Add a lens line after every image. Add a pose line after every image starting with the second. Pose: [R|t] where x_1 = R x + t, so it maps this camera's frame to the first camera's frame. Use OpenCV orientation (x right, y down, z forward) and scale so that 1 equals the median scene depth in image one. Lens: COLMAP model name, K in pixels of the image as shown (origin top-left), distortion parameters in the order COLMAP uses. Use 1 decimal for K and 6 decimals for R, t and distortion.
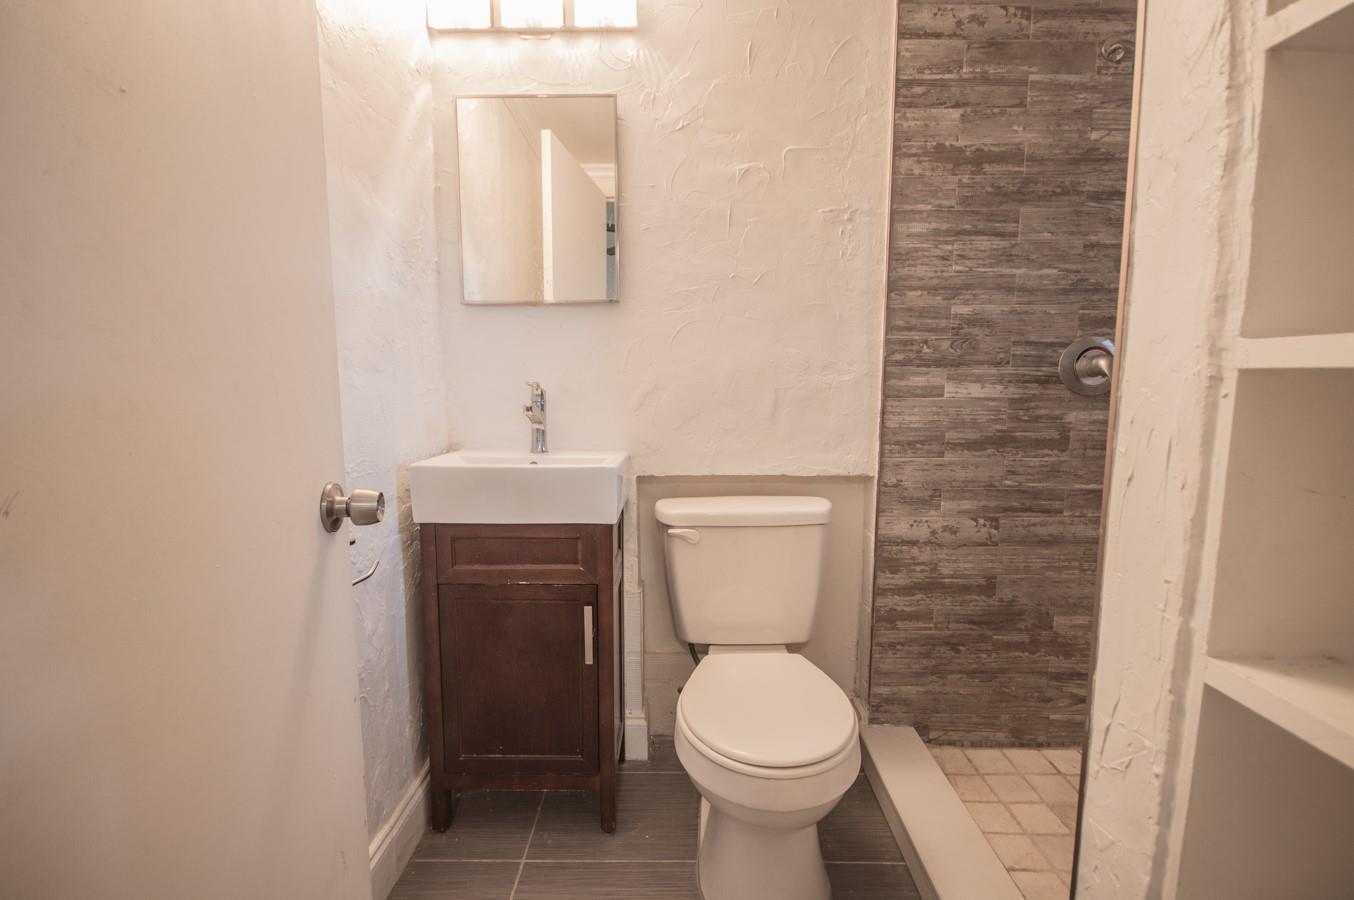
lens RADIAL K [[598.2, 0, 671.1], [0, 598.2, 451.7], [0, 0, 1]] dist [0.003998, -0.007753]
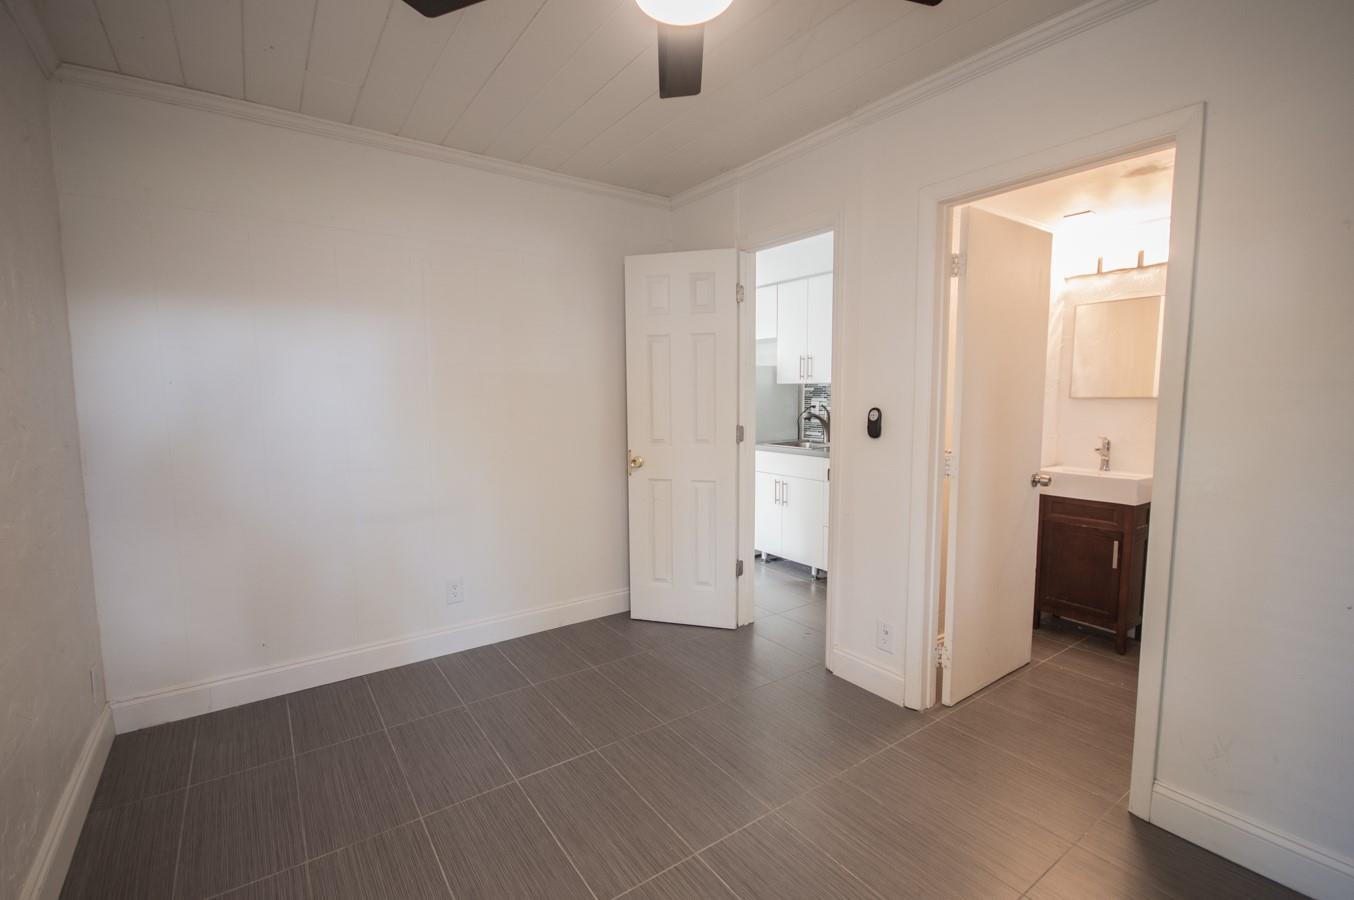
lens RADIAL K [[598.2, 0, 671.1], [0, 598.2, 451.7], [0, 0, 1]] dist [0.003998, -0.007753]
pose [[0.586388, 0.075839, -0.806472, 0.560104], [-0.088034, 0.995677, 0.029622, 0.006917], [0.805232, 0.053627, 0.590530, -1.414516]]
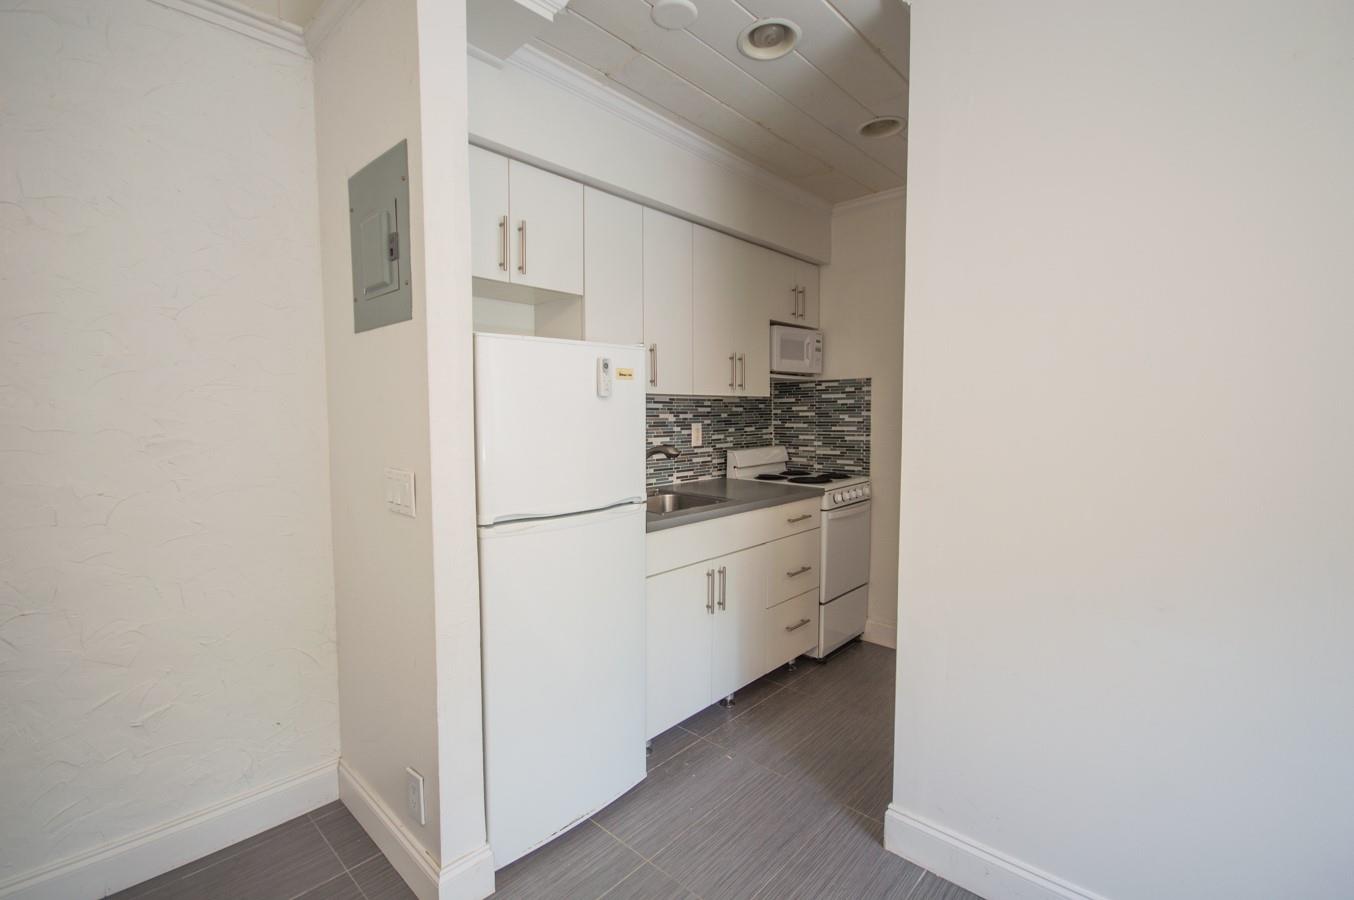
lens RADIAL K [[601.2, 0, 677.0], [0, 601.2, 450.0], [0, 0, 1]] dist [-0.018100, -0.000631]
pose [[0.666053, -0.051966, 0.744092, -2.543104], [0.093119, 0.995559, -0.013826, -0.111380], [-0.740069, 0.078498, 0.667934, -0.343503]]
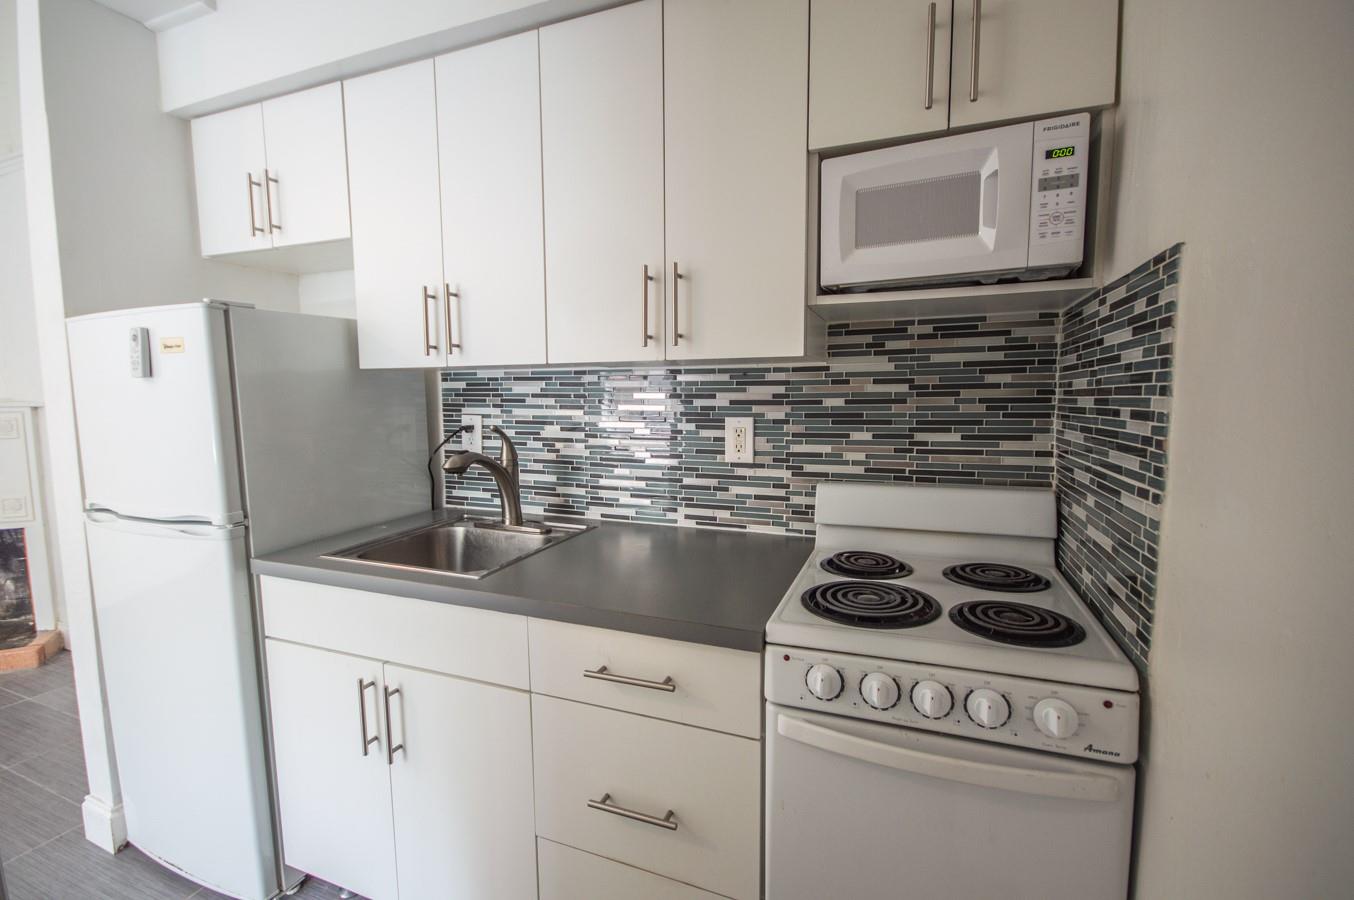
lens RADIAL K [[598.2, 0, 671.1], [0, 598.2, 451.7], [0, 0, 1]] dist [0.003998, -0.007753]
pose [[0.935231, 0.027694, -0.352954, -0.685743], [-0.034347, 0.999331, -0.012598, -0.149510], [0.352369, 0.023904, 0.935556, -0.021013]]
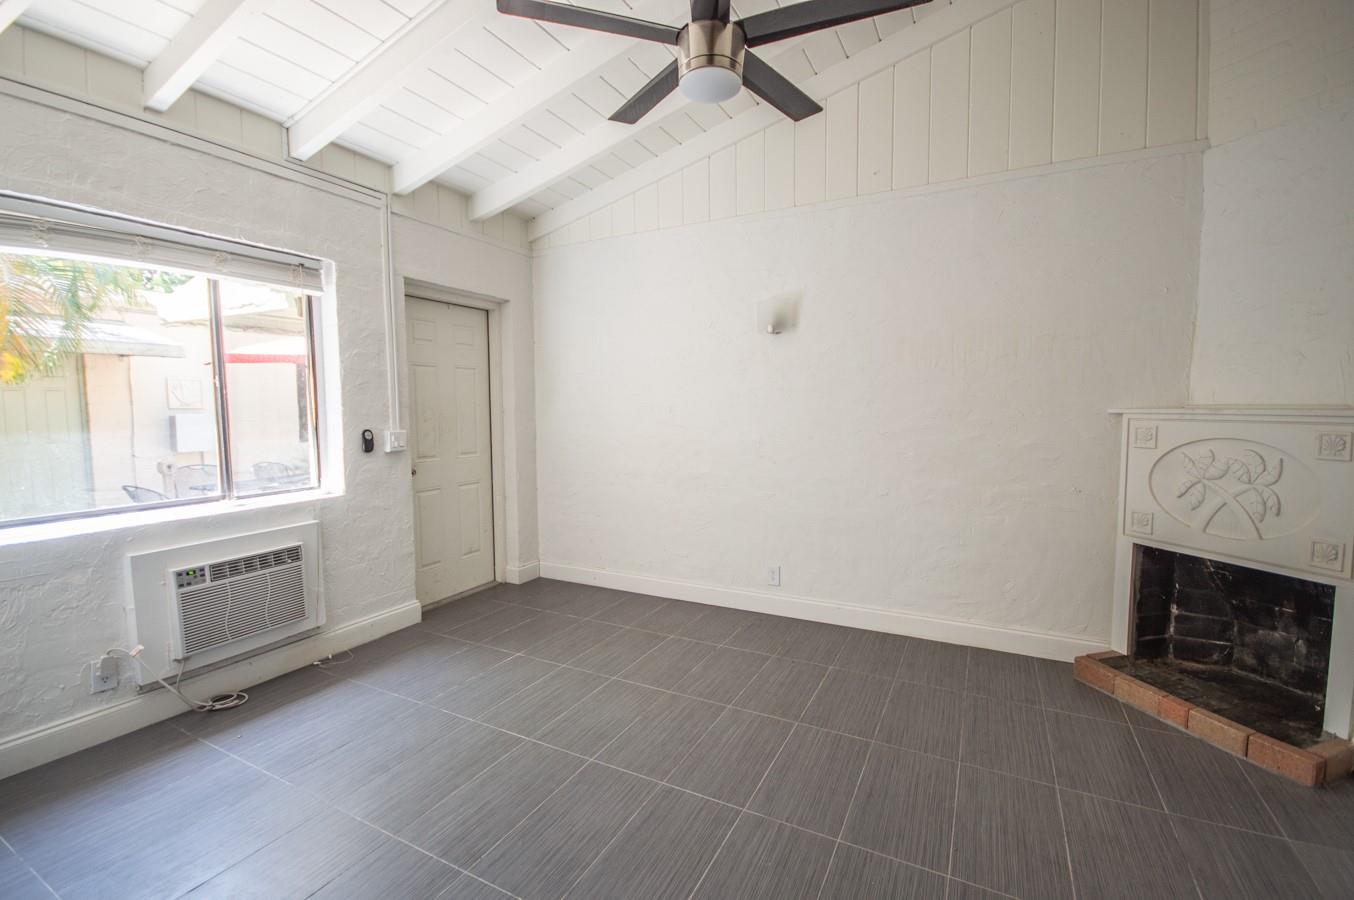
lens RADIAL K [[598.2, 0, 671.1], [0, 598.2, 451.7], [0, 0, 1]] dist [0.003998, -0.007753]
pose [[-0.459739, 0.070657, -0.885239, -1.429396], [-0.098562, 0.986612, 0.129935, -0.191526], [0.882568, 0.146987, -0.446619, 0.264482]]
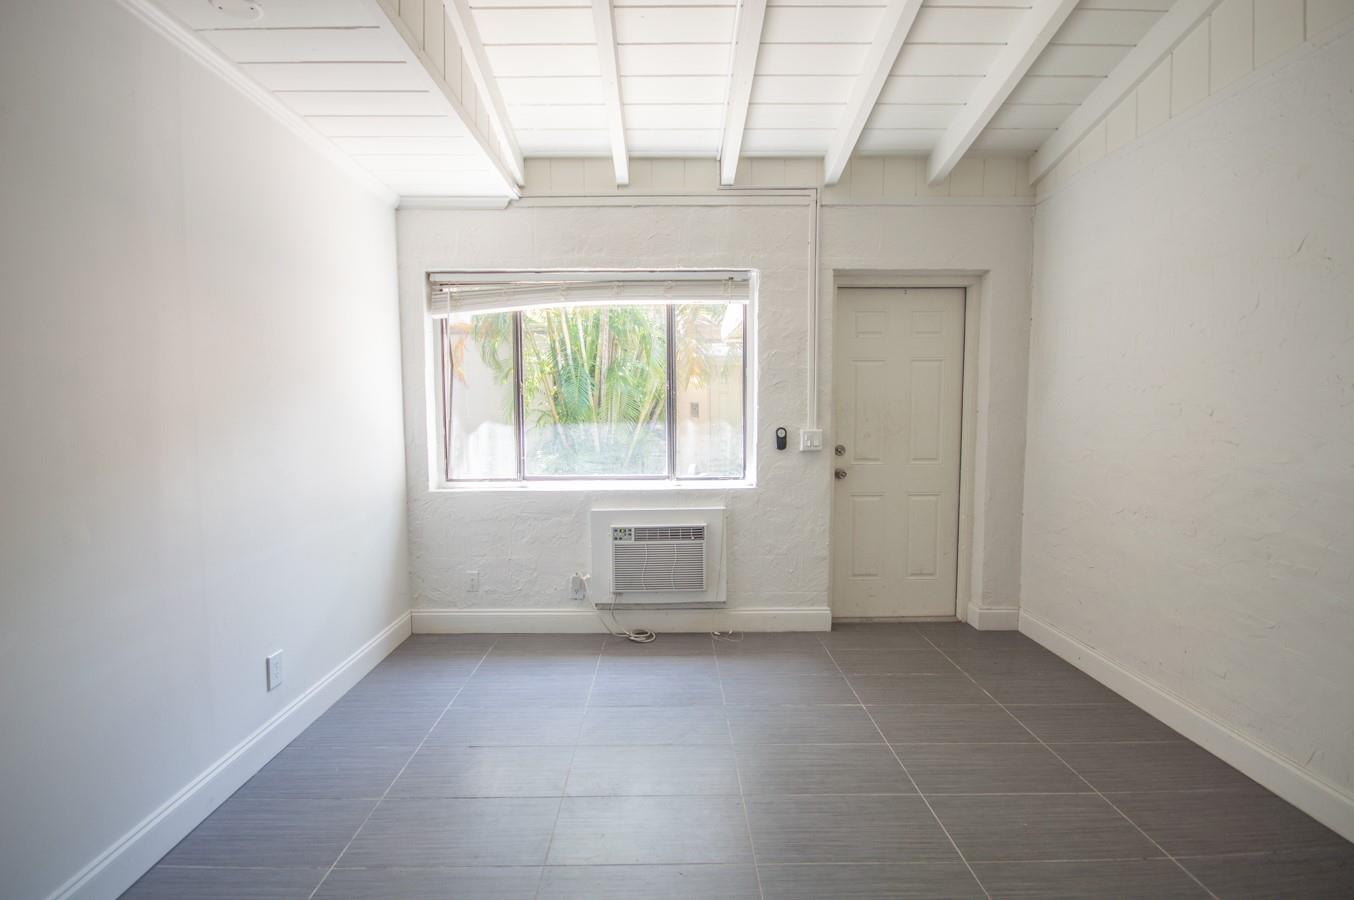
lens RADIAL K [[598.2, 0, 671.1], [0, 598.2, 451.7], [0, 0, 1]] dist [0.003998, -0.007753]
pose [[-0.999755, 0.006541, -0.021164, -2.414390], [0.002381, 0.981608, 0.190891, -0.218842], [0.022023, 0.190794, -0.981383, 0.510876]]
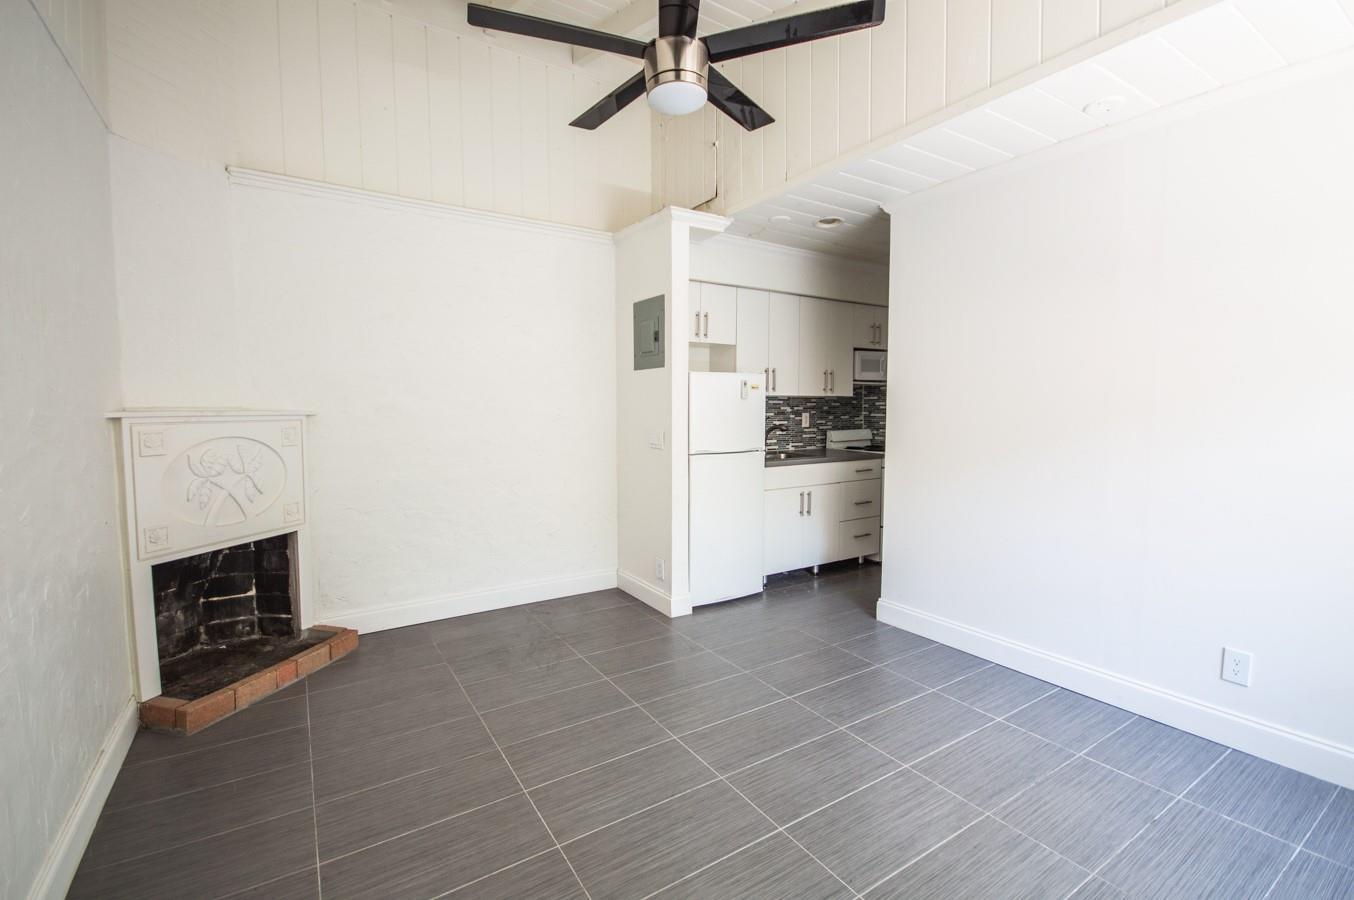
lens RADIAL K [[601.2, 0, 677.0], [0, 601.2, 450.0], [0, 0, 1]] dist [-0.018100, -0.000631]
pose [[0.832983, -0.044349, 0.551518, -3.376013], [0.069430, 0.997282, -0.024668, 0.011134], [-0.548925, 0.058840, 0.833798, -1.375474]]
